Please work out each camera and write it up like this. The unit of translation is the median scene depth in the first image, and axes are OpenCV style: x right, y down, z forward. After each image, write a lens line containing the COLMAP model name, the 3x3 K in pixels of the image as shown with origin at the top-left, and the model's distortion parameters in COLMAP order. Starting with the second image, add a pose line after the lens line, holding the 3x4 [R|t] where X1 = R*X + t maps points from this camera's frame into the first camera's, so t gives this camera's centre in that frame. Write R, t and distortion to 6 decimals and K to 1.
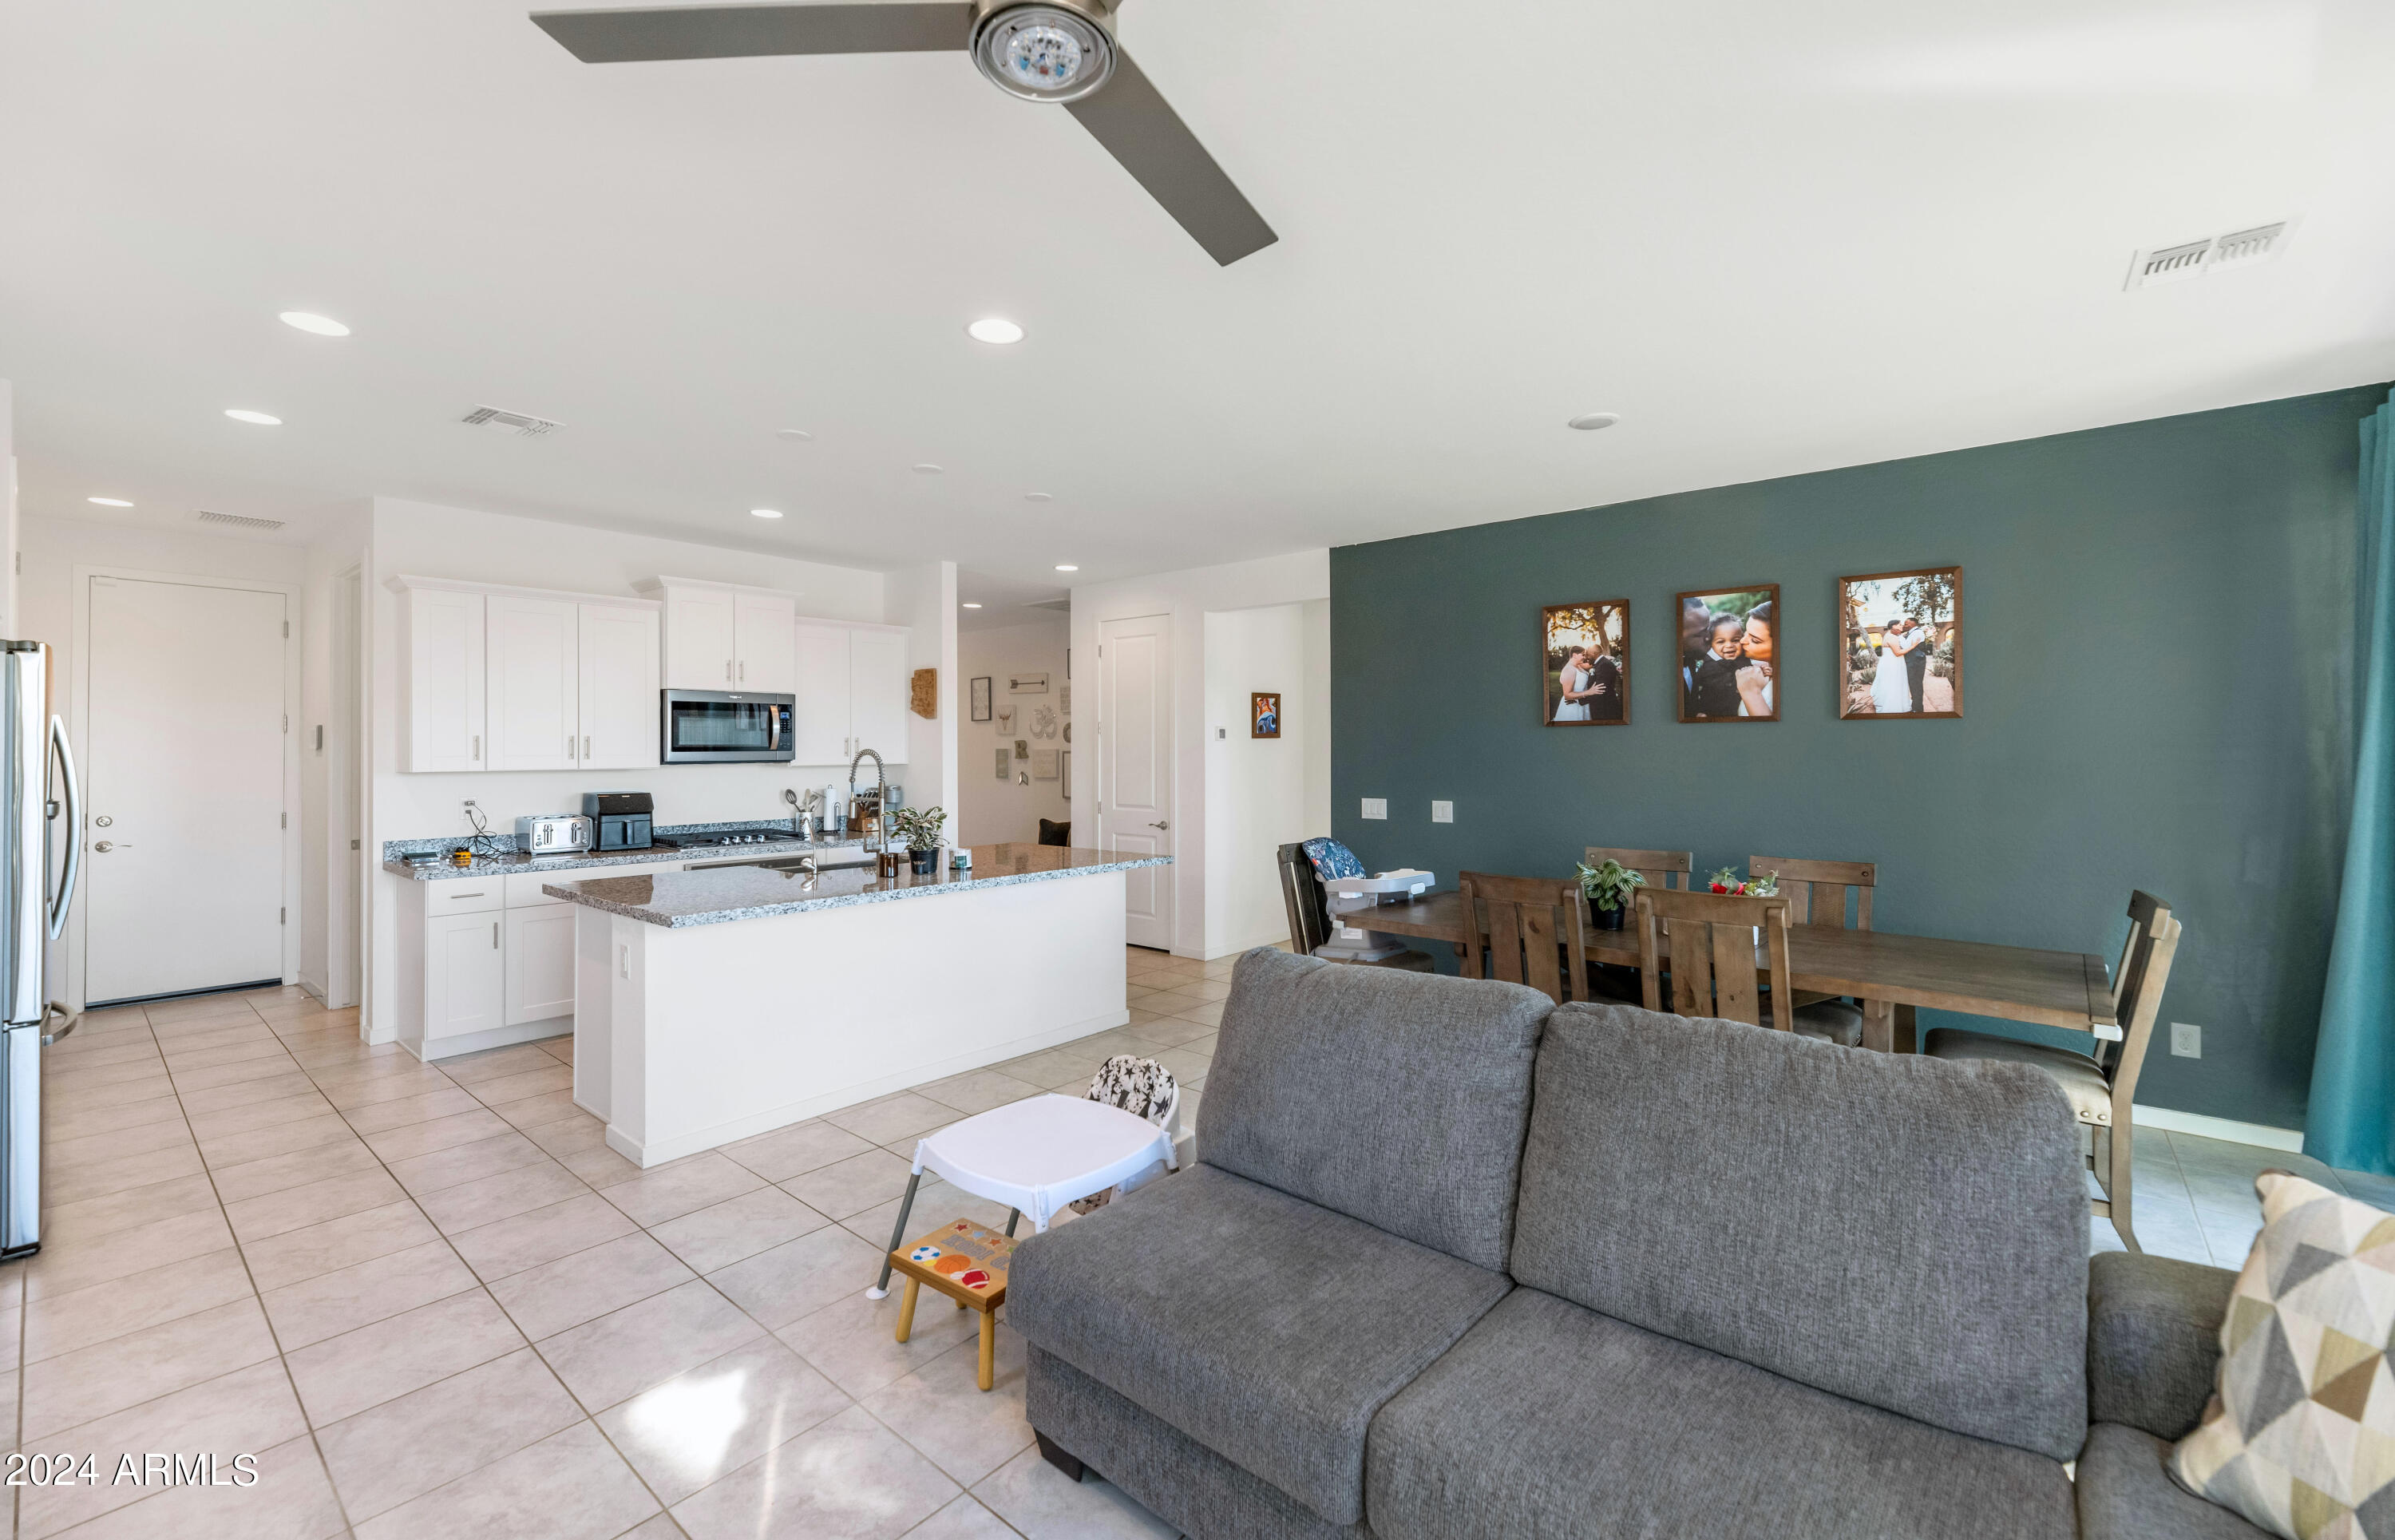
lens RADIAL K [[984.1, 0, 1197.6], [0, 984.1, 760.3], [0, 0, 1]] dist [0.000148, 0.000236]
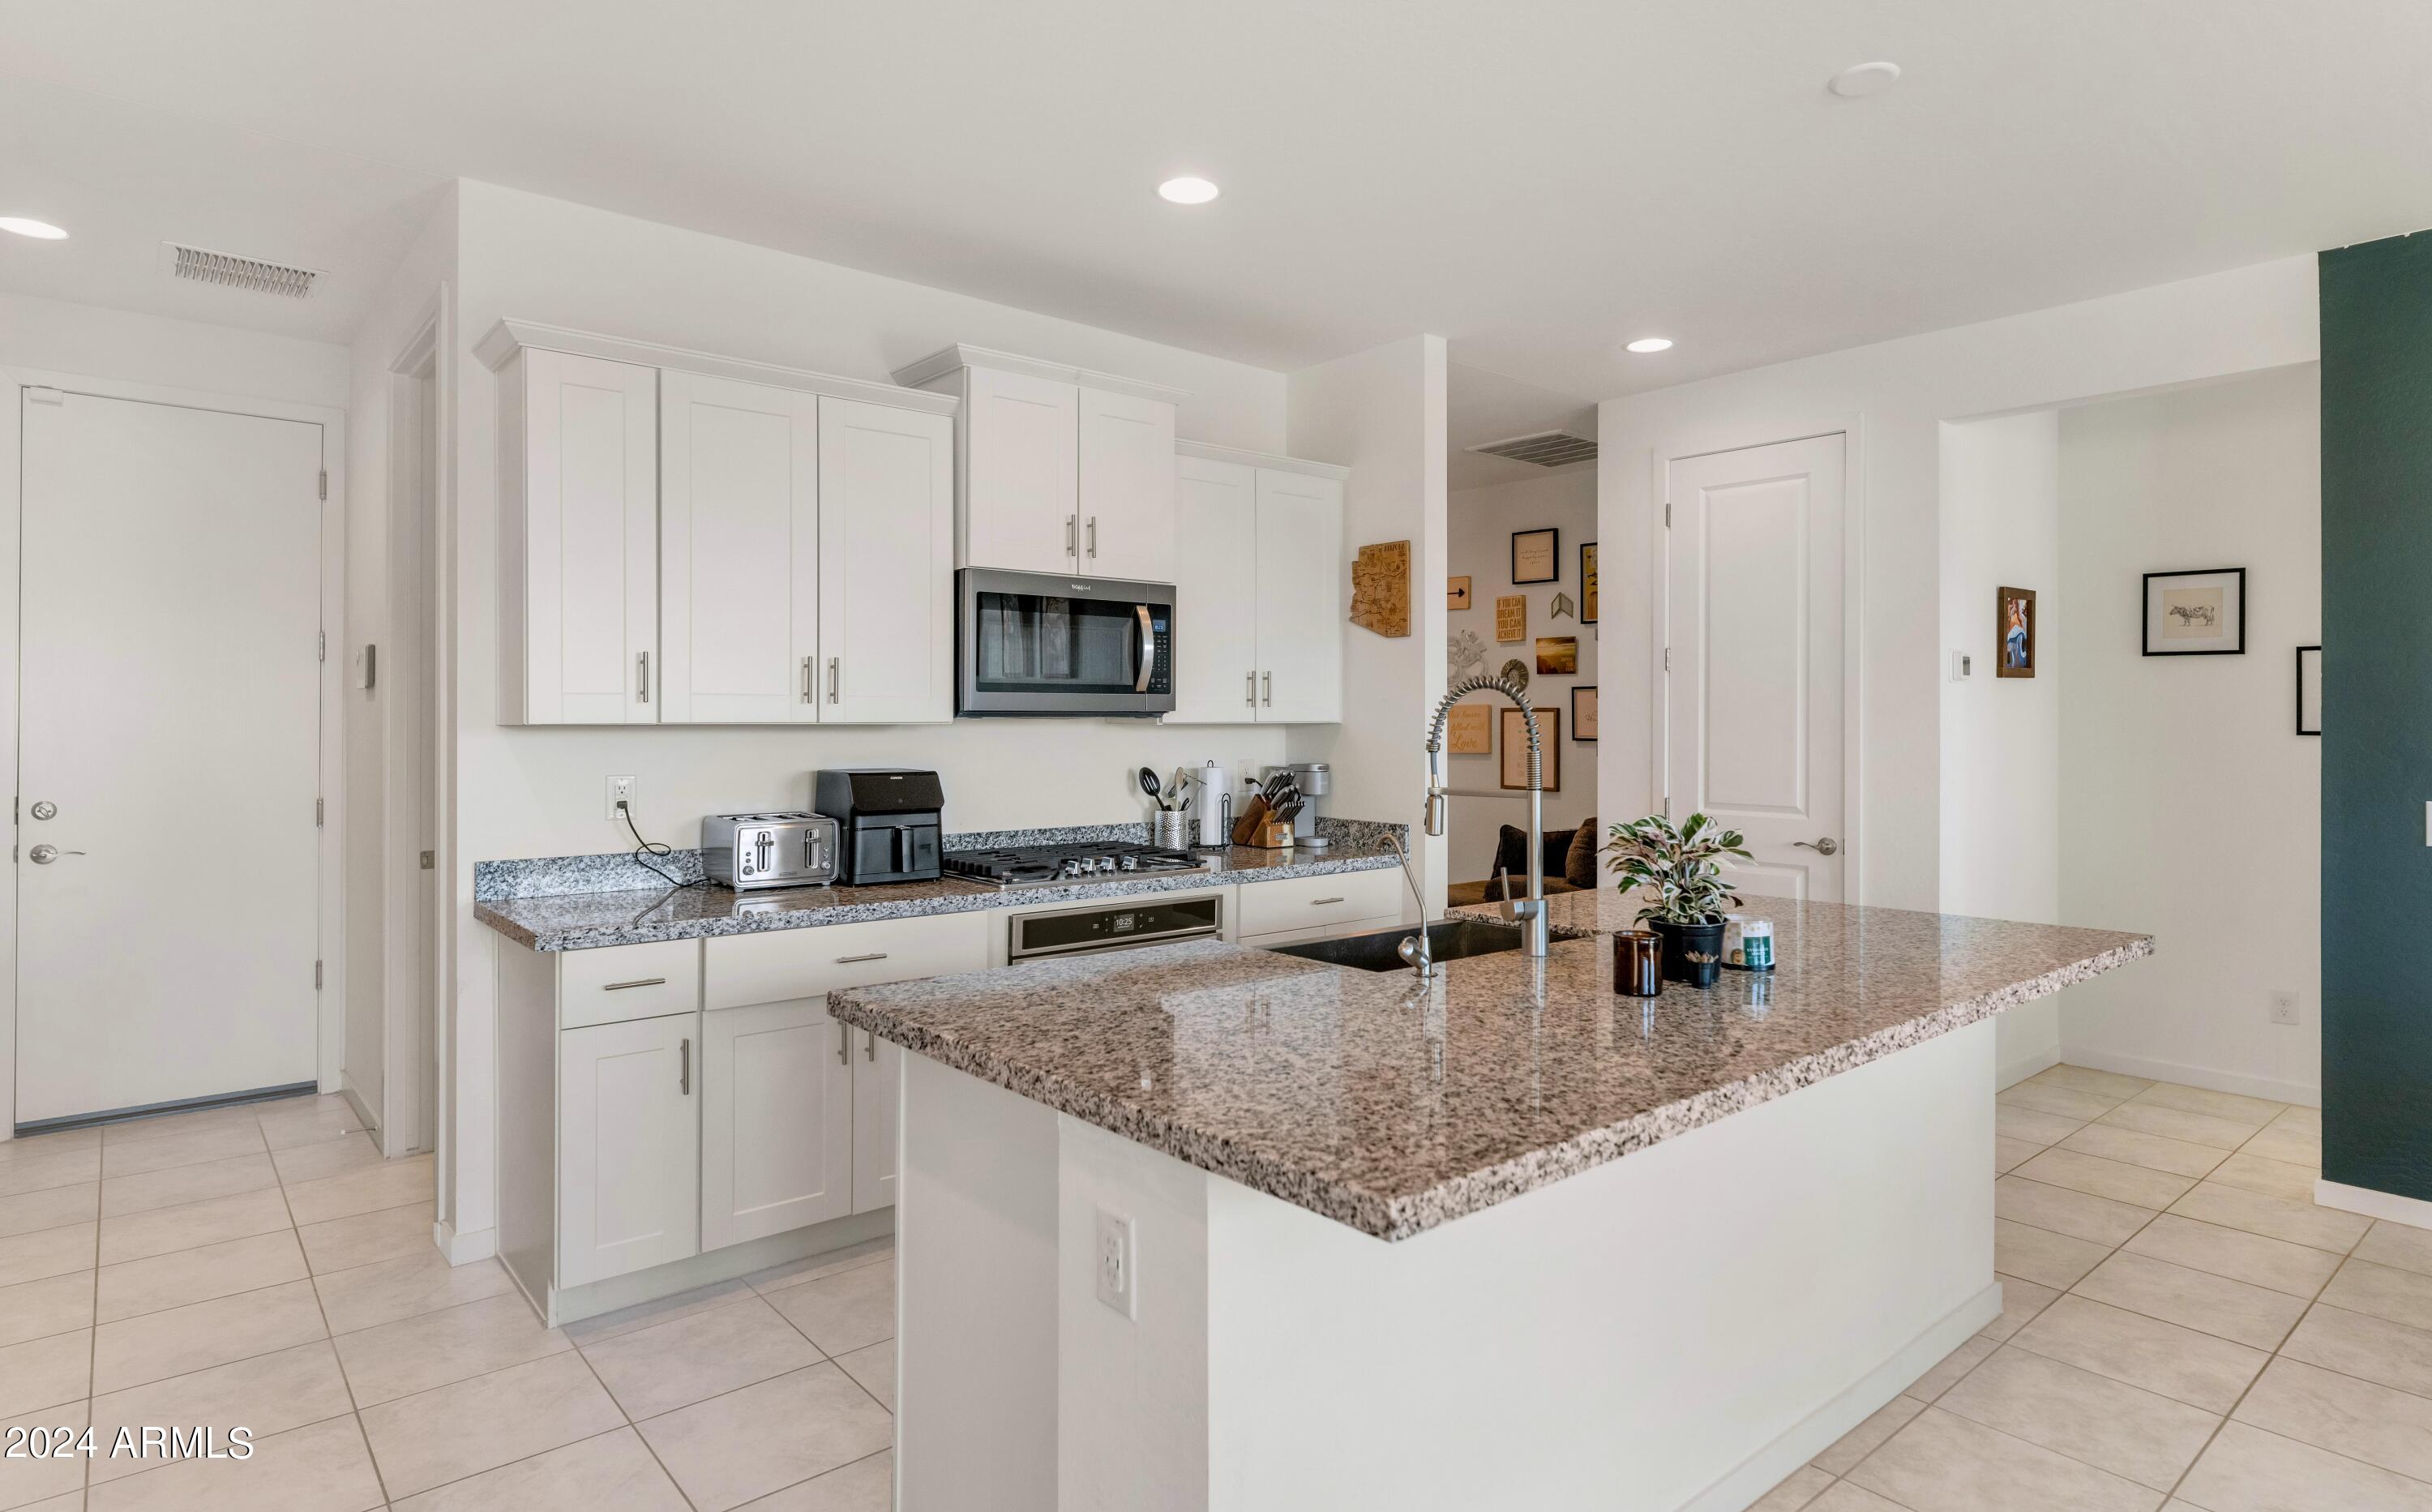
lens RADIAL K [[1295.9, 0, 1216.3], [0, 1295.9, 747.1], [0, 0, 1]] dist [0.000672, 0.000518]
pose [[0.986508, 0.007807, -0.163524, -0.291290], [-0.006344, 0.999935, 0.009466, 0.012480], [0.163587, -0.008301, 0.986494, 0.344612]]
